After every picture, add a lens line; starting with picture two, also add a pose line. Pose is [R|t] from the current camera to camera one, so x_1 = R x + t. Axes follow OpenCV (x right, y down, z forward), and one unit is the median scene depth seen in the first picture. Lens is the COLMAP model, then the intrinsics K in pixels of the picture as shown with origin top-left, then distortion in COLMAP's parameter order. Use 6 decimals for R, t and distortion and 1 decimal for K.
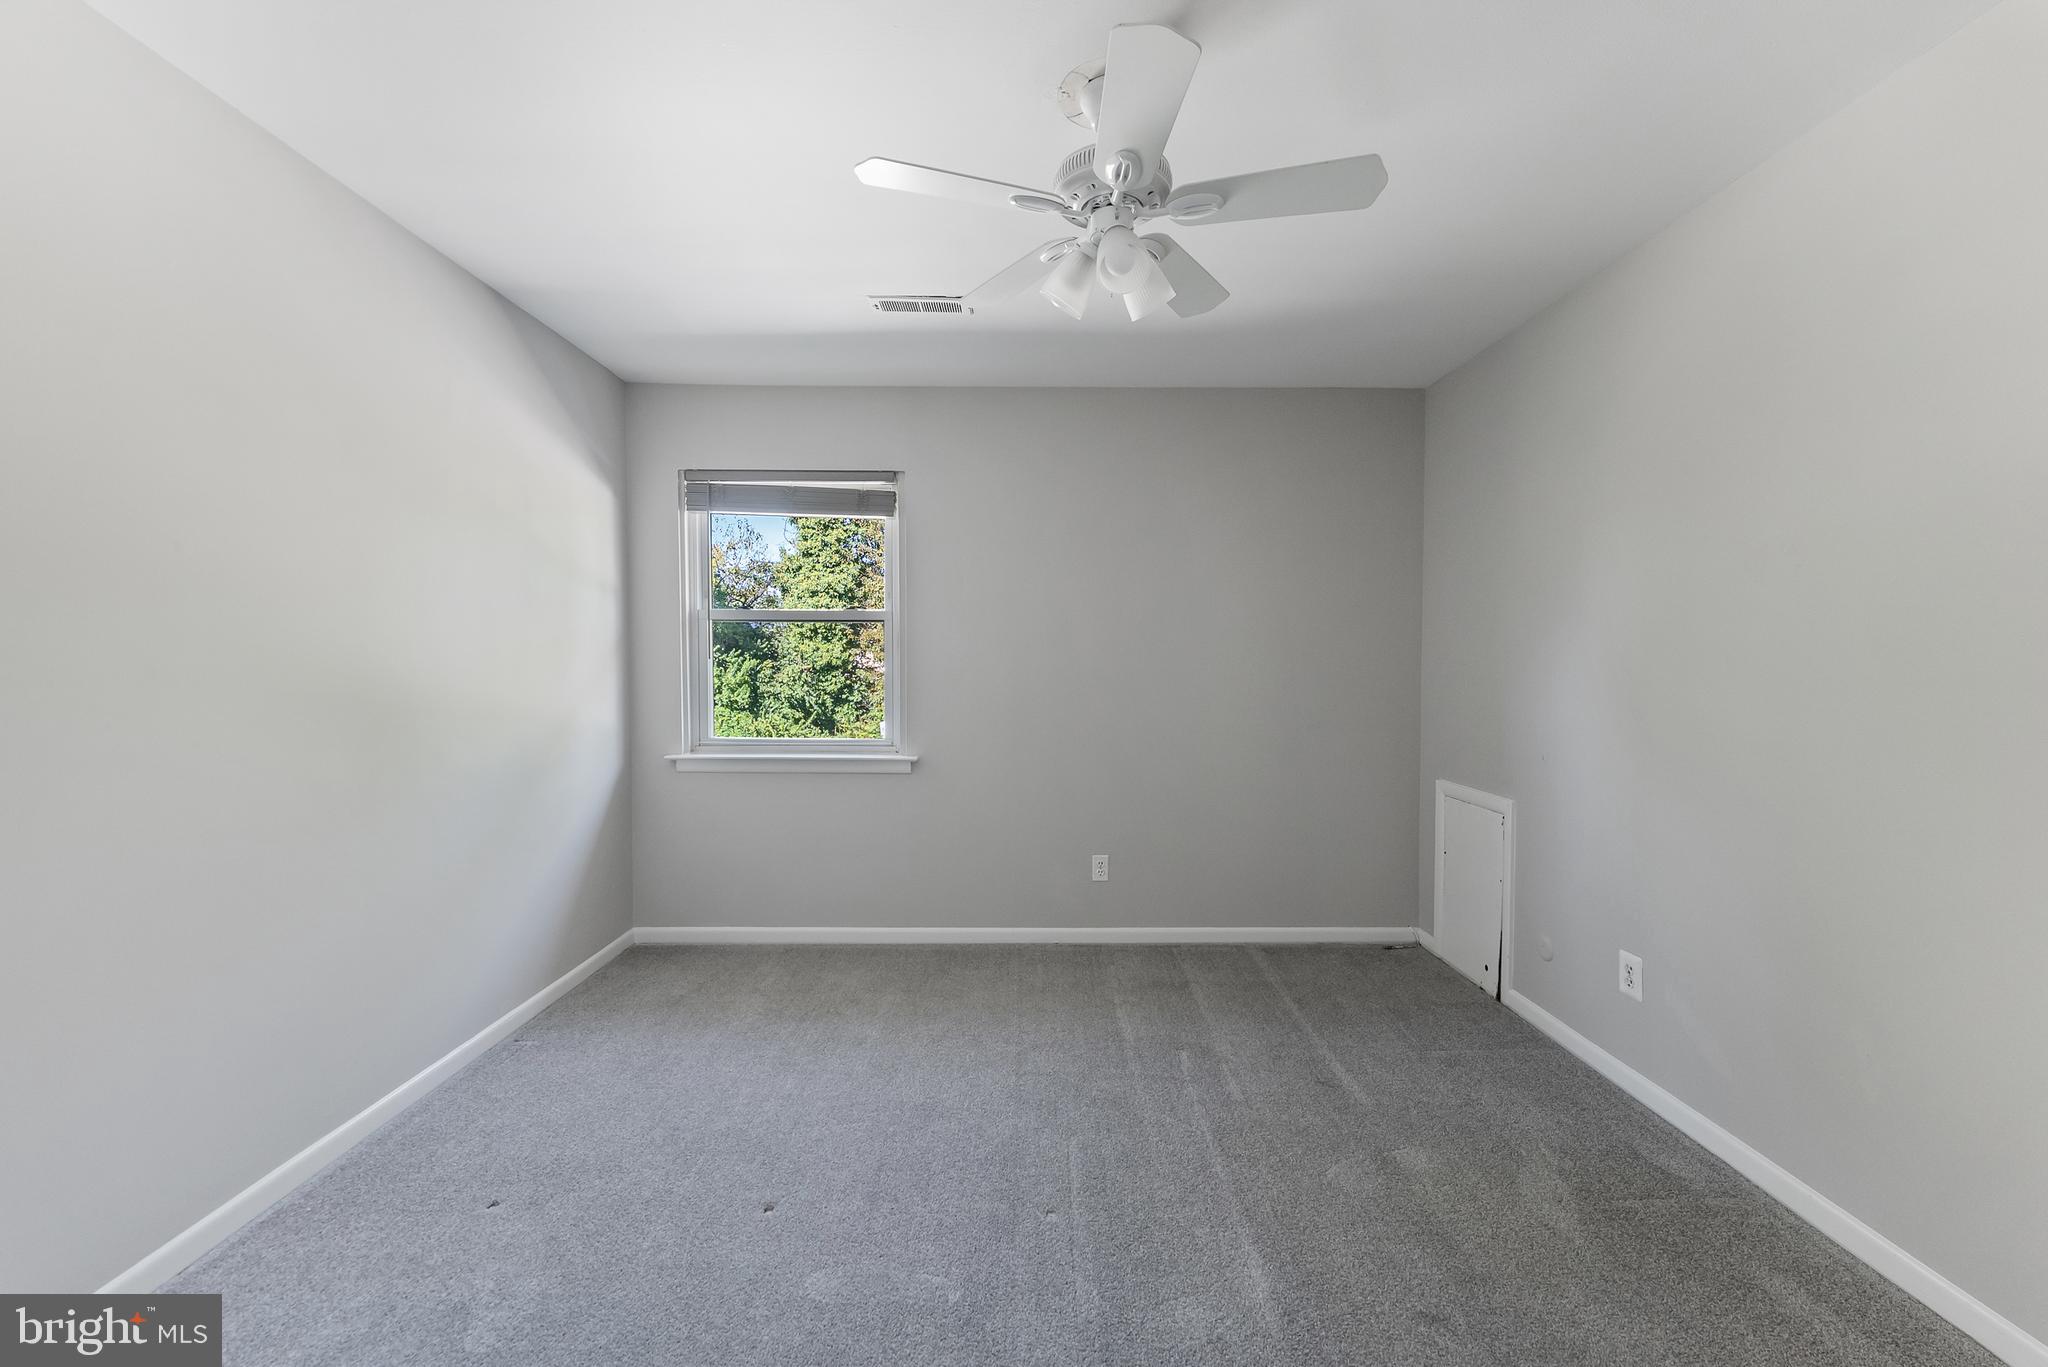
lens RADIAL K [[827.0, 0, 1024.0], [0, 827.0, 683.5], [0, 0, 1]] dist [0.003446, 0.000325]
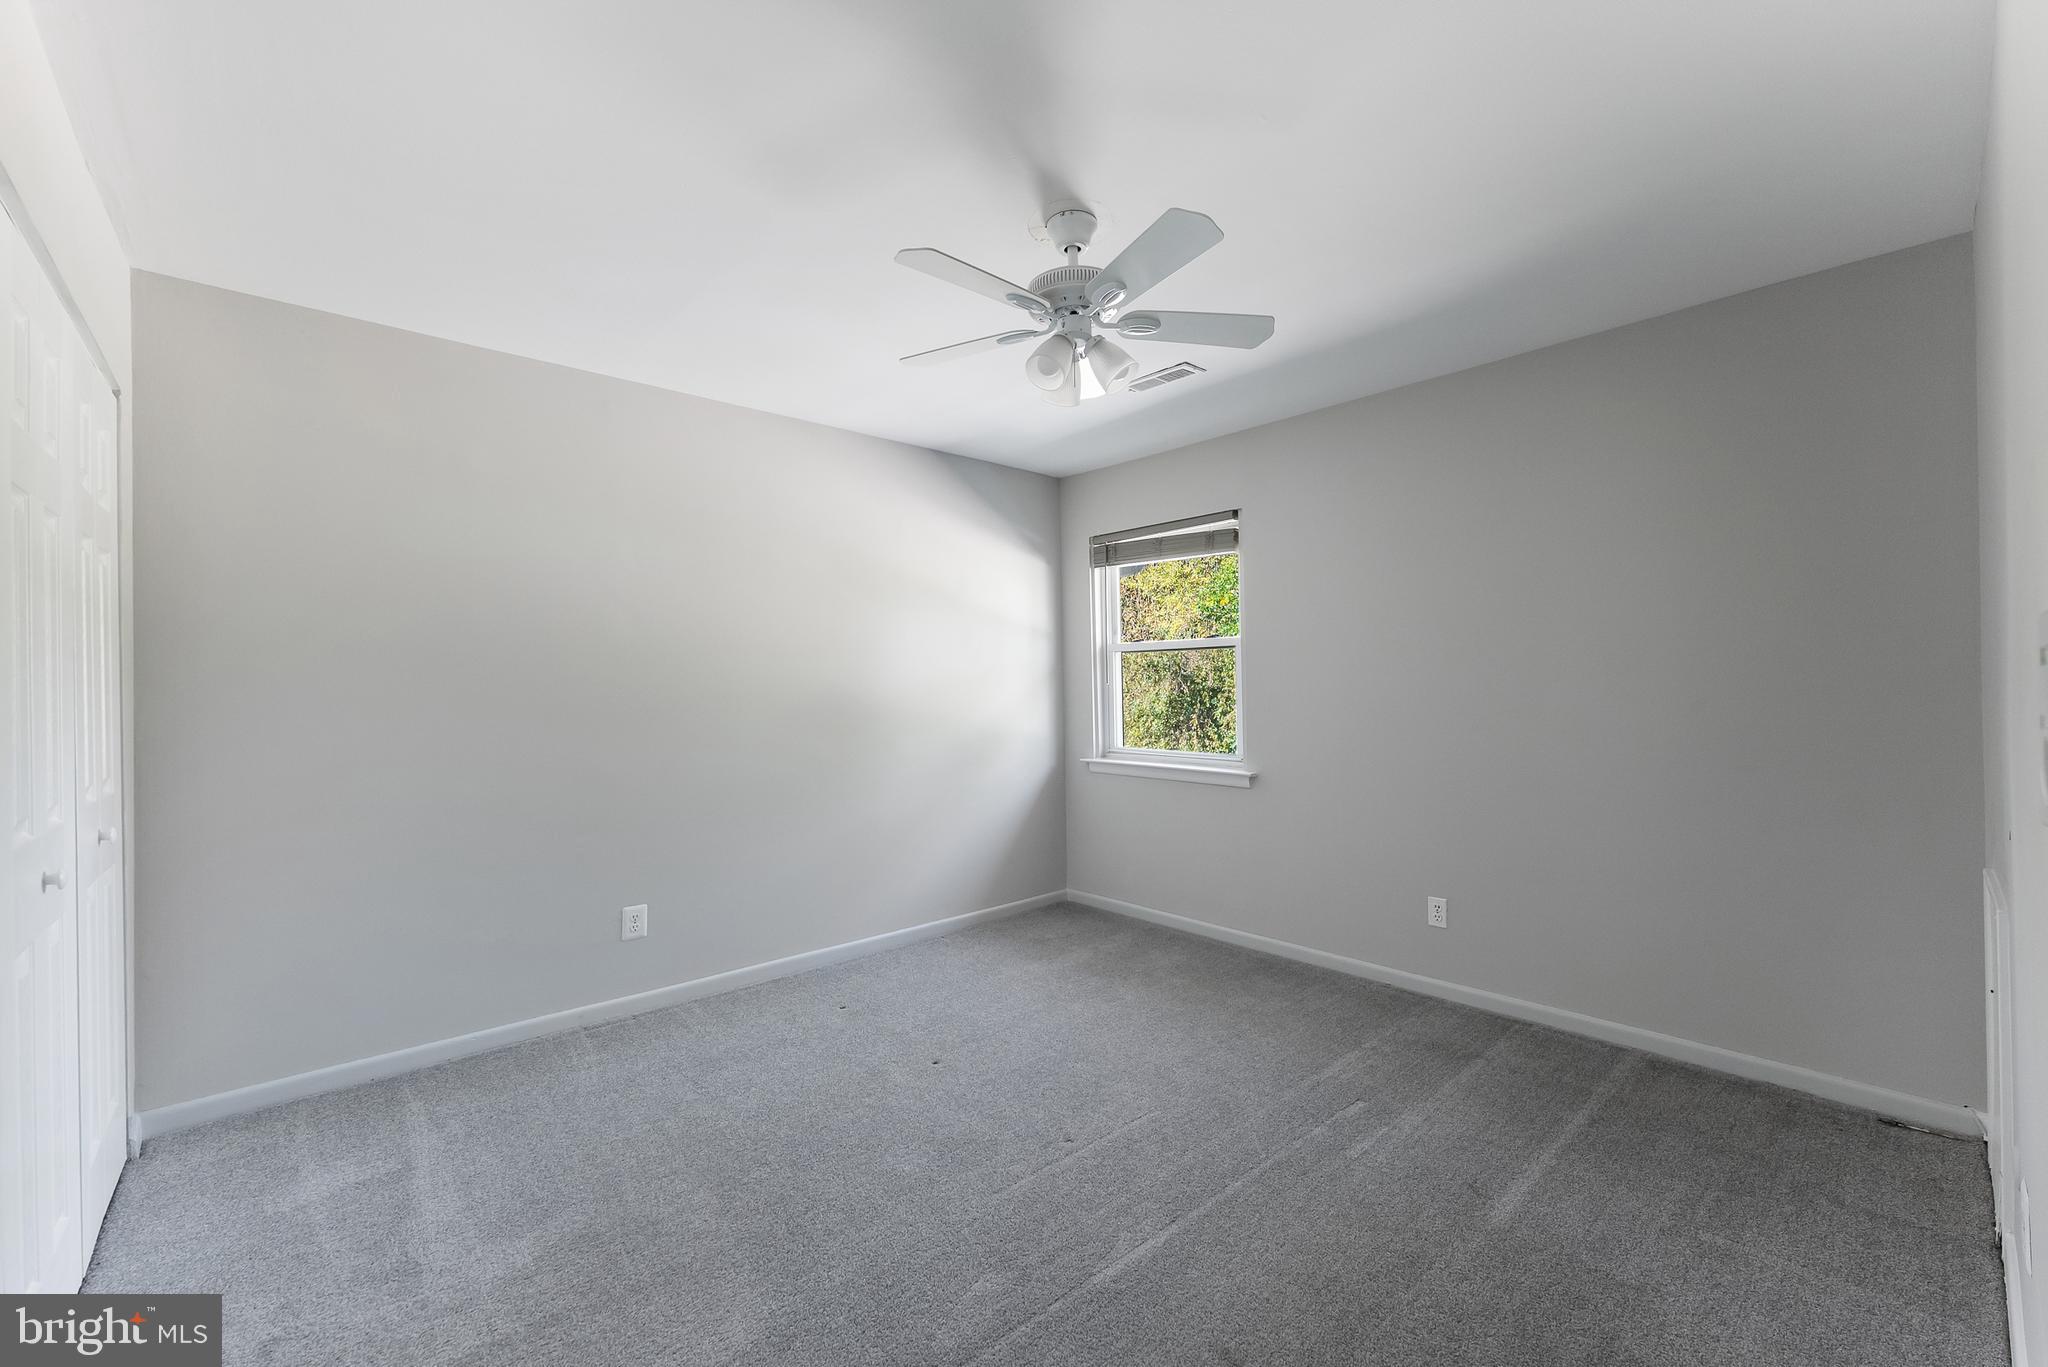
lens RADIAL K [[827.0, 0, 1024.0], [0, 827.0, 683.5], [0, 0, 1]] dist [0.003446, 0.000325]
pose [[0.666542, -0.012619, -0.745360, 0.490184], [-0.004721, 0.999765, -0.021148, -0.002609], [0.745452, 0.017615, 0.666326, 0.071189]]
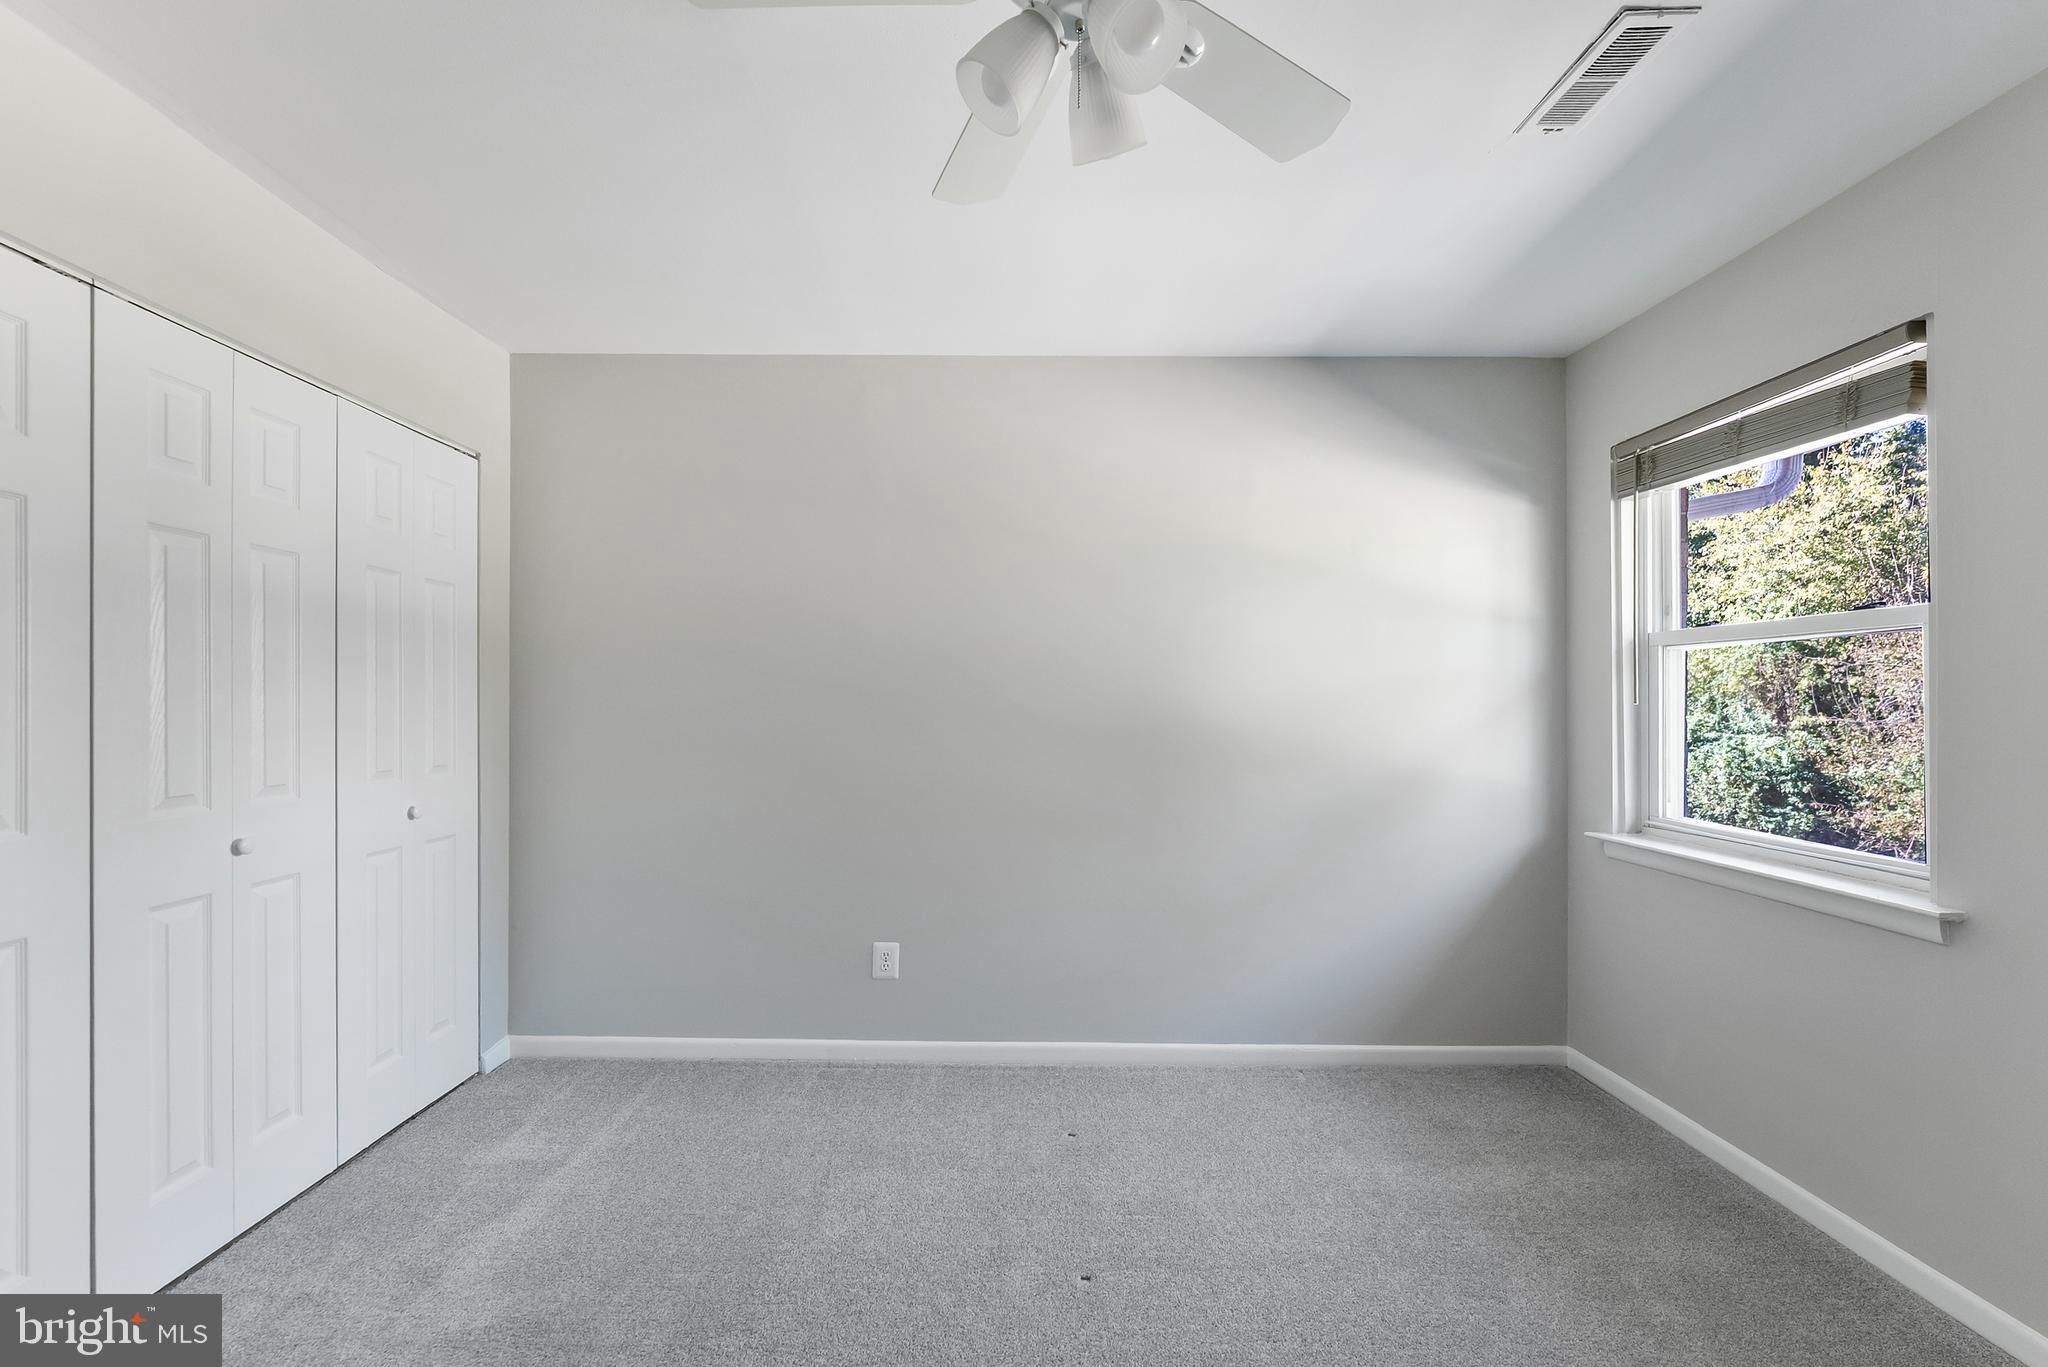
lens RADIAL K [[885.0, 0, 1001.9], [0, 885.0, 705.8], [0, 0, 1]] dist [0.000713, -0.000109]
pose [[-0.008957, -0.000419, -0.999960, 0.390795], [-0.030038, 0.999549, -0.000150, -0.011645], [0.999509, 0.030035, -0.008965, 0.487233]]
